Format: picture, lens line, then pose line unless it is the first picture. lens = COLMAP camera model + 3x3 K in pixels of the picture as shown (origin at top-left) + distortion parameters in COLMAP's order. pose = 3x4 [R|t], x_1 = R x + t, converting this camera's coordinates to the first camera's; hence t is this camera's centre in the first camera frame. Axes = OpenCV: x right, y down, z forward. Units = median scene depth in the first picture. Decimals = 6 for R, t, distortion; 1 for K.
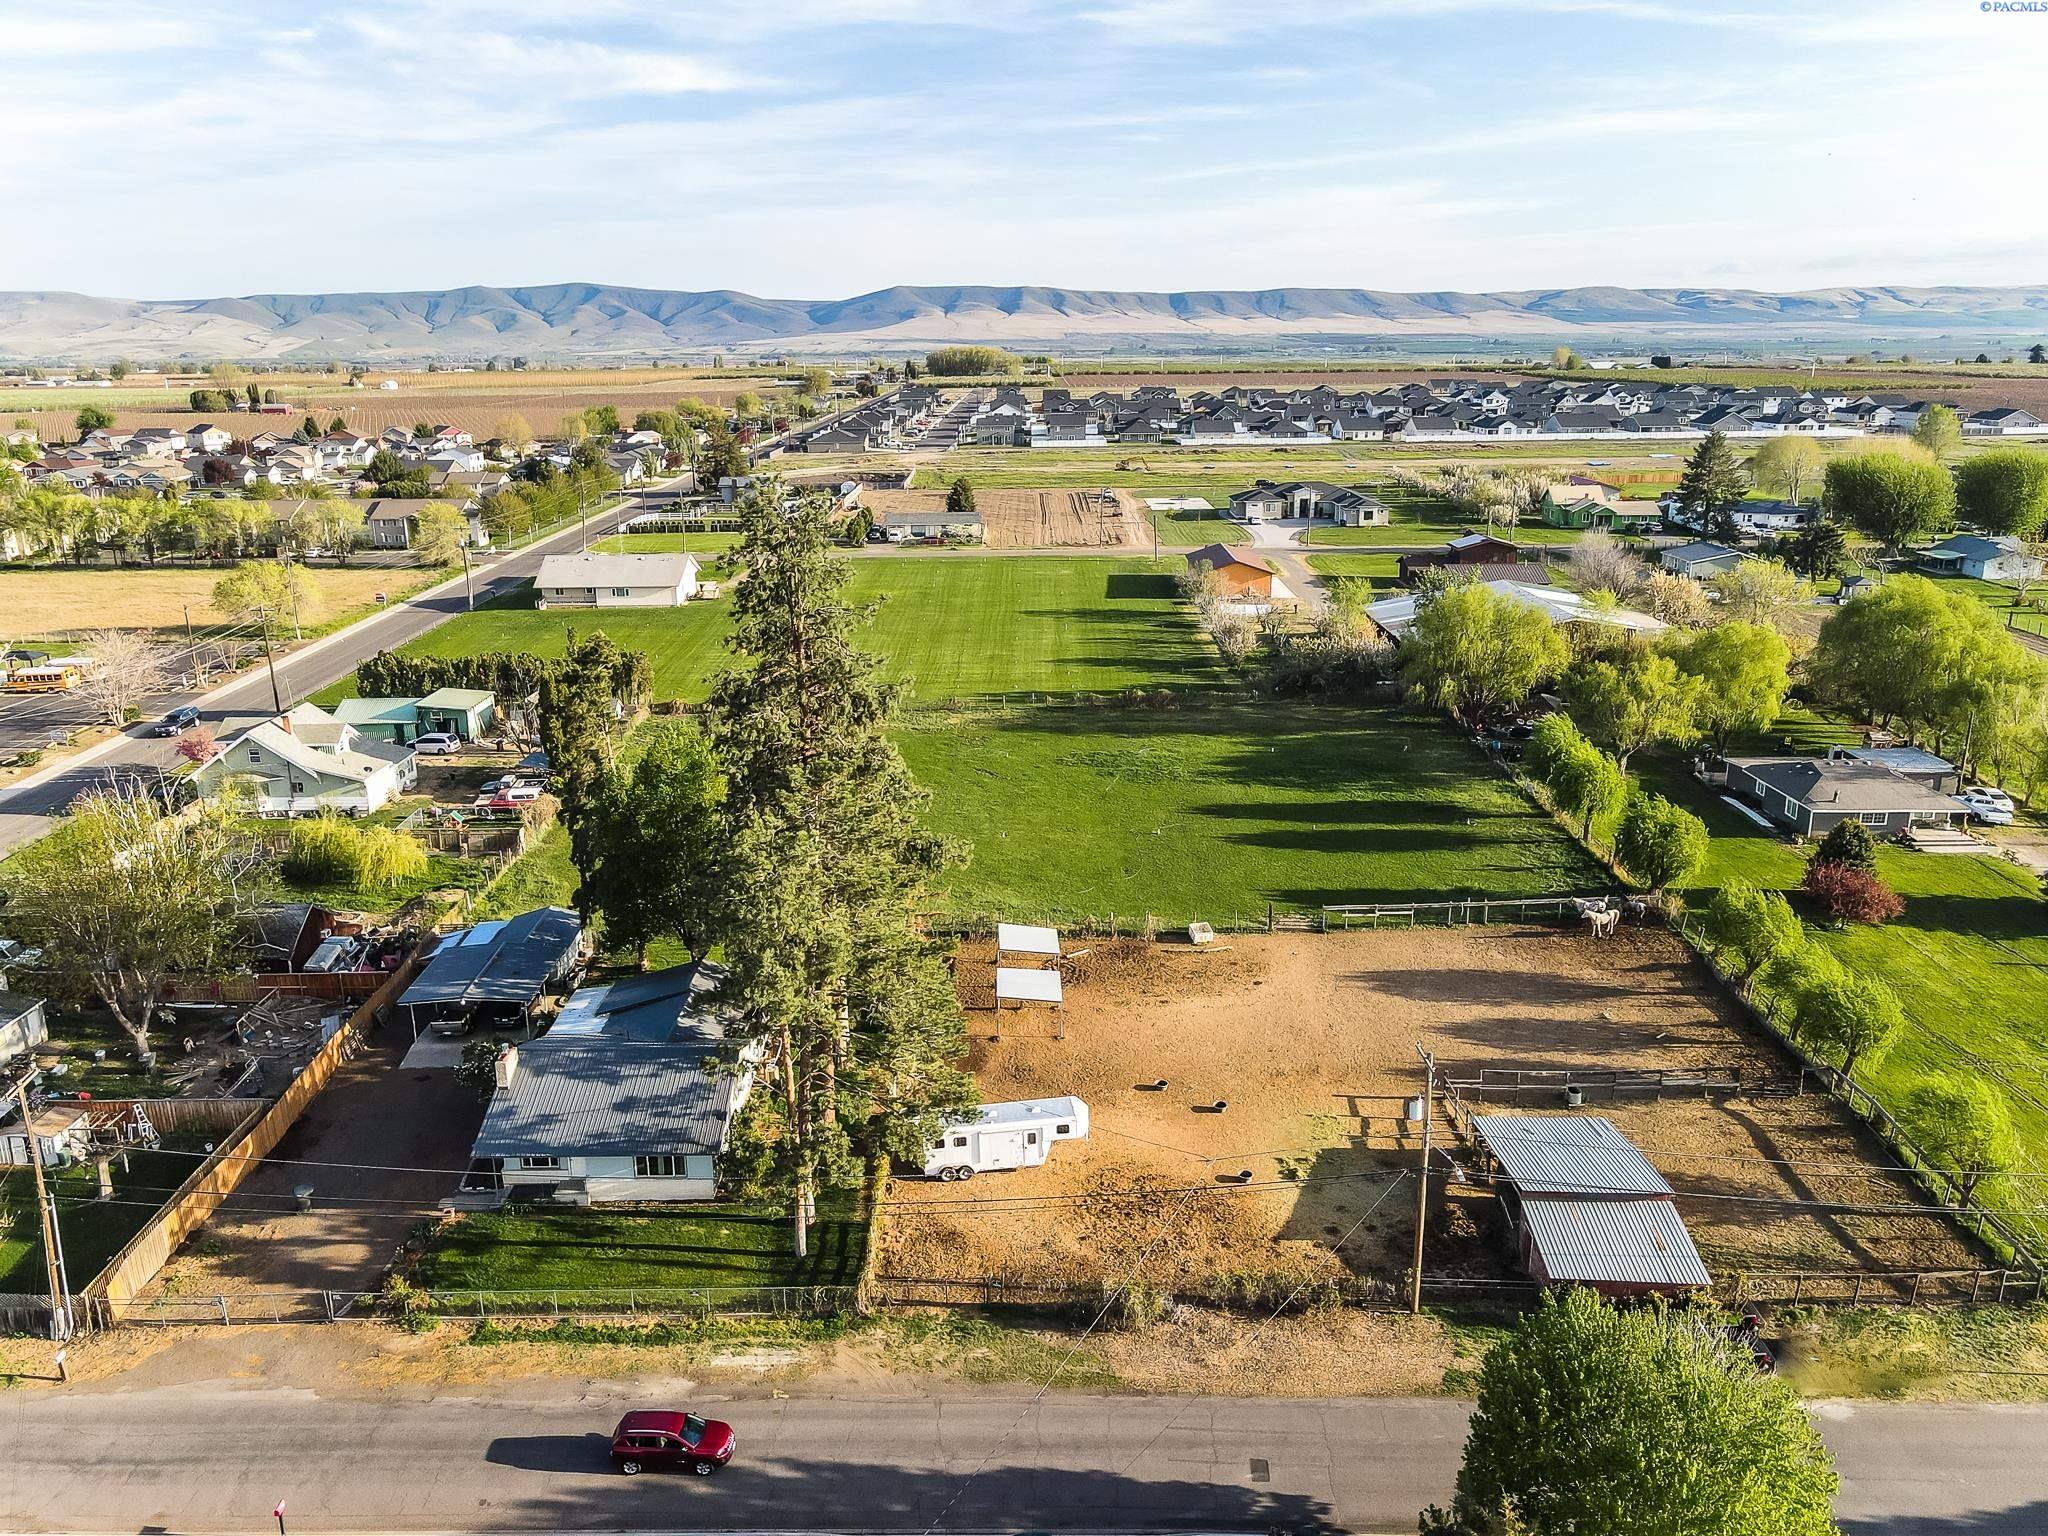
lens RADIAL K [[1599.0, 0, 1102.8], [0, 1599.0, 768.8], [0, 0, 1]] dist [-0.000603, 0.004580]
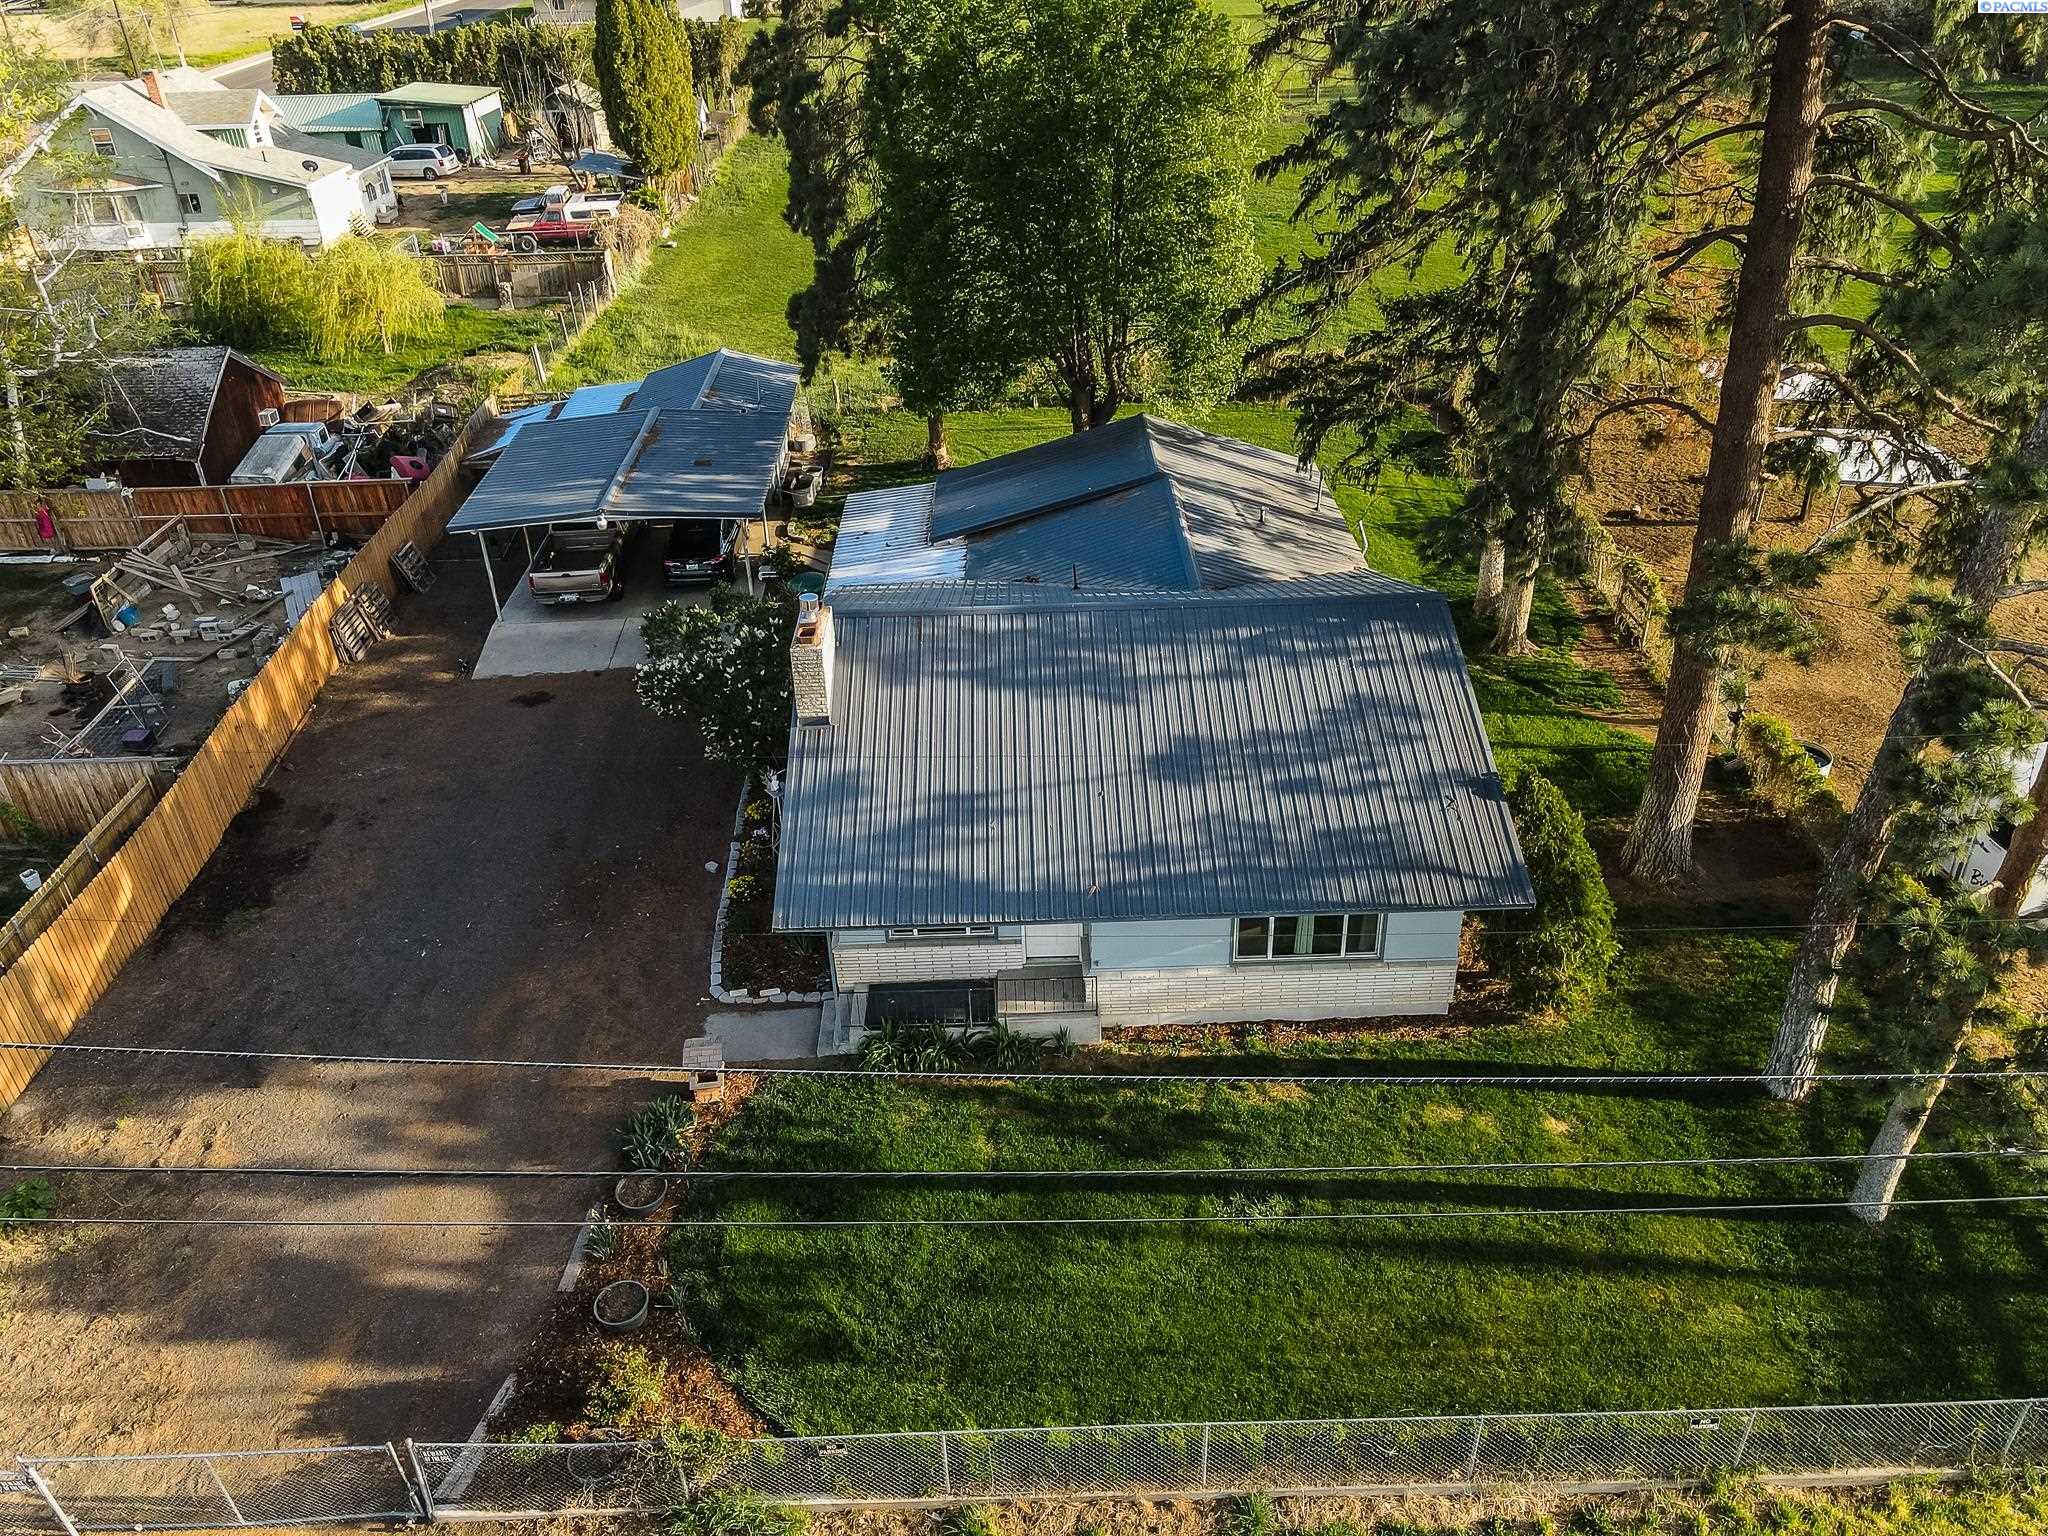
lens RADIAL K [[1426.2, 0, 1044.5], [0, 1426.2, 811.7], [0, 0, 1]] dist [0.005250, 0.005015]
pose [[0.999680, -0.022093, 0.012329, -0.284837], [0.017890, 0.961848, 0.272999, 0.117036], [-0.017890, -0.272691, 0.961935, 0.602295]]
